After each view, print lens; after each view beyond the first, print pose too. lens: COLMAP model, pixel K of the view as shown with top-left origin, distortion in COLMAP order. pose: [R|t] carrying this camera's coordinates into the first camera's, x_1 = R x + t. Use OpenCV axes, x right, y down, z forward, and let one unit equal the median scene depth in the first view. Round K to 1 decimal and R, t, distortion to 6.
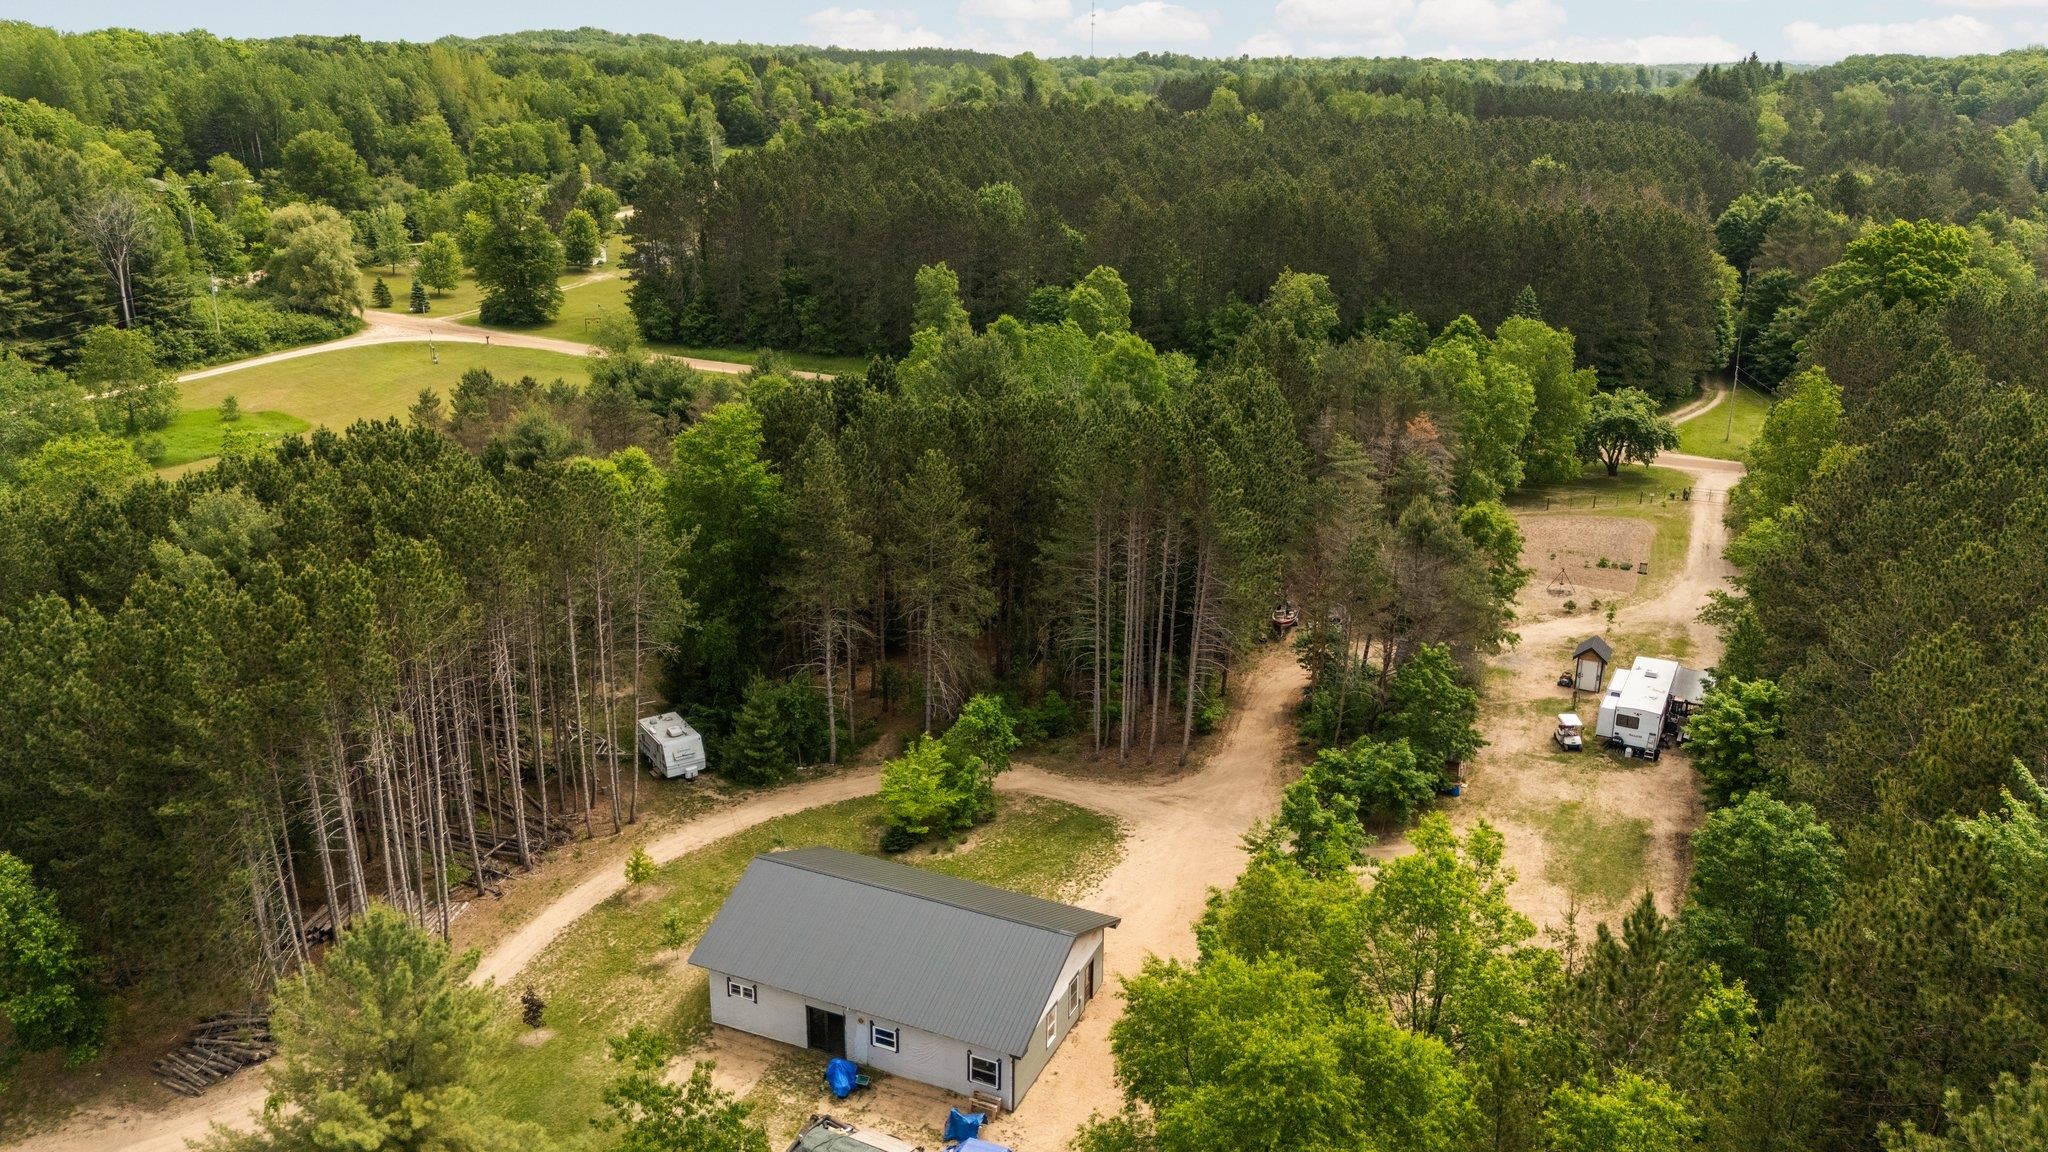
lens RADIAL K [[1505.9, 0, 1024.0], [0, 1505.9, 576.0], [0, 0, 1]] dist [0.116770, -0.182568]
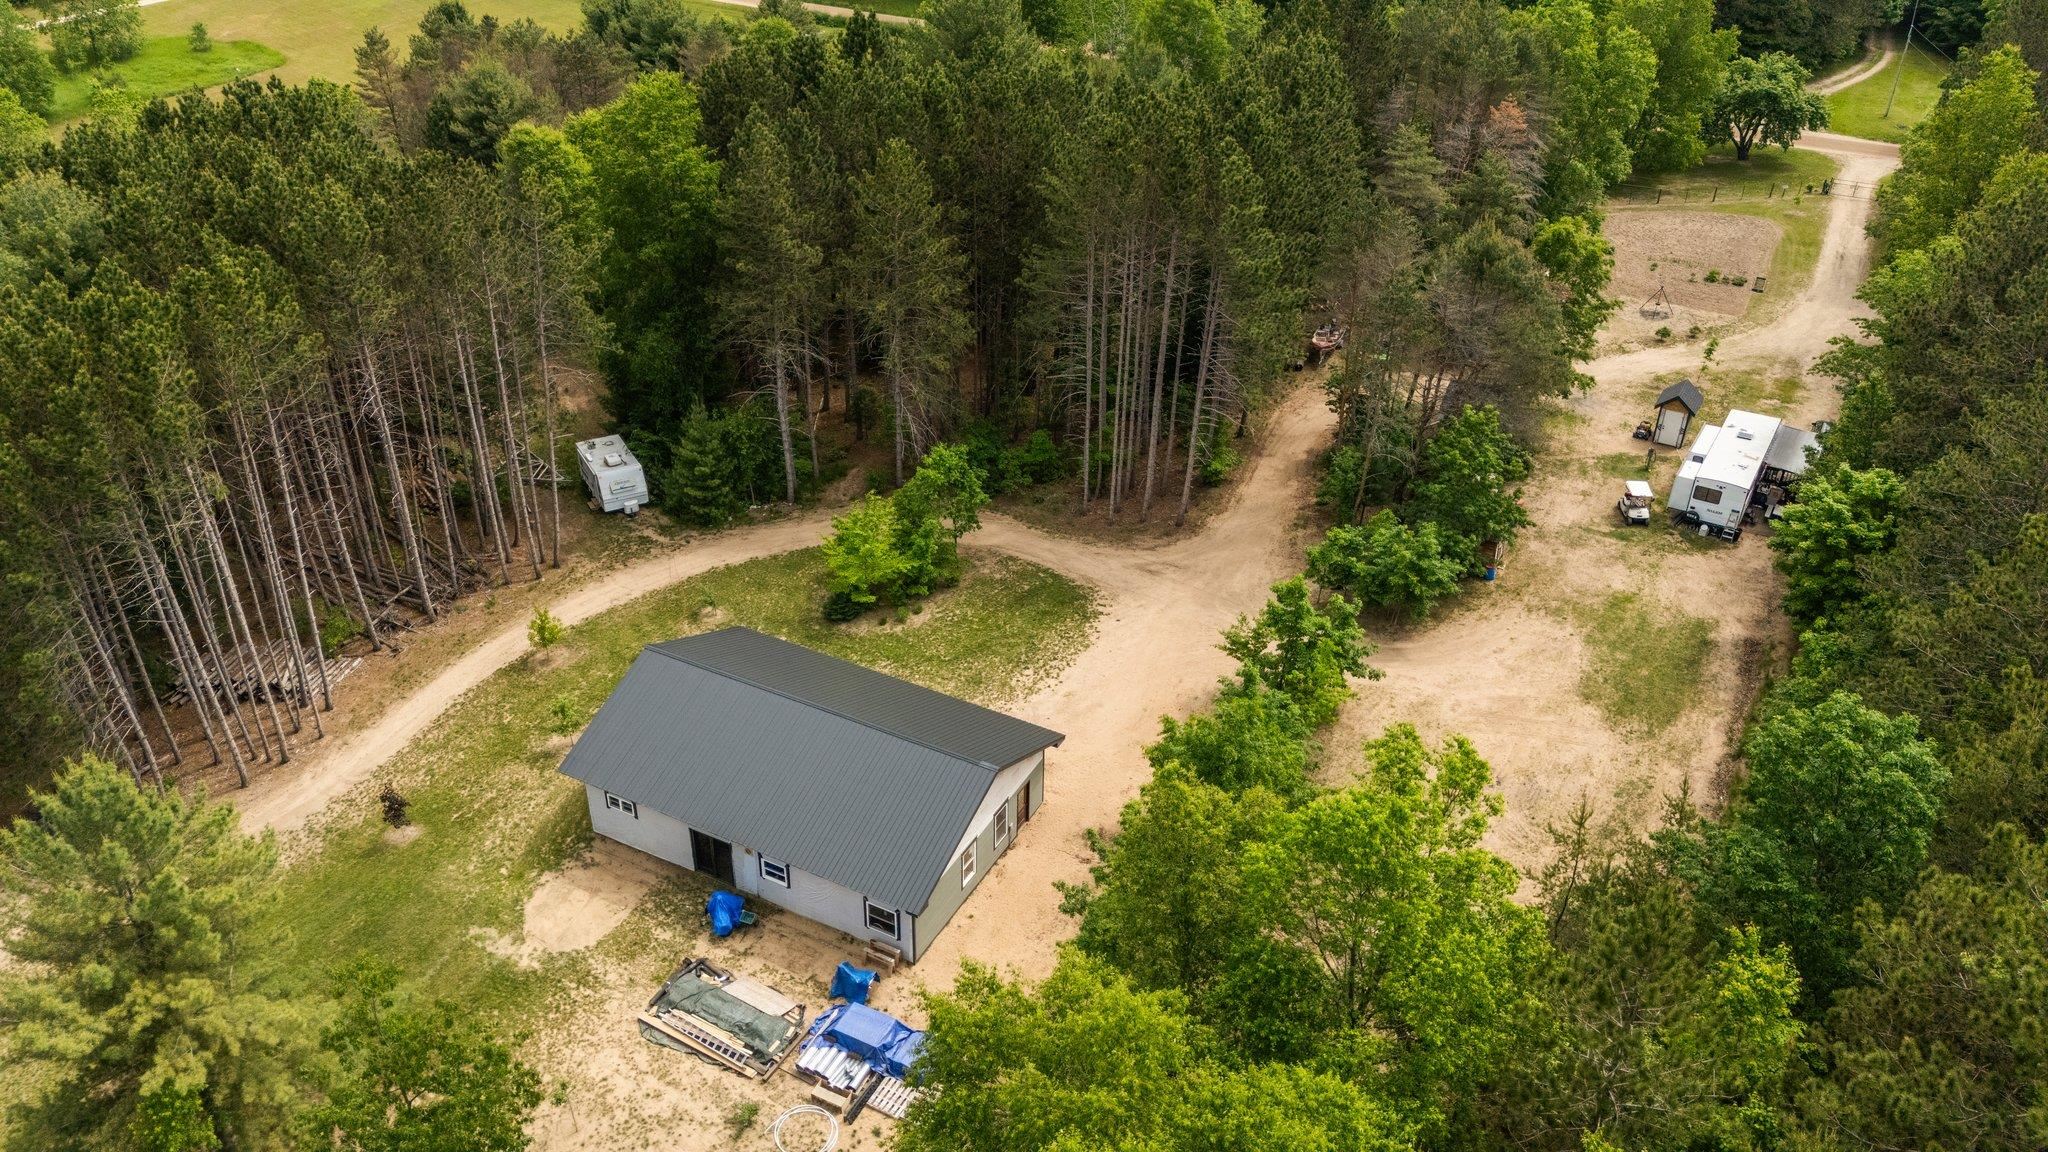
lens RADIAL K [[1507.7, 0, 1024.0], [0, 1507.7, 576.0], [0, 0, 1]] dist [0.082607, -0.080615]
pose [[0.997836, 0.039438, -0.052605, 0.065198], [-0.026260, 0.972590, 0.231040, -0.047281], [0.060275, -0.229159, 0.971521, 0.148400]]
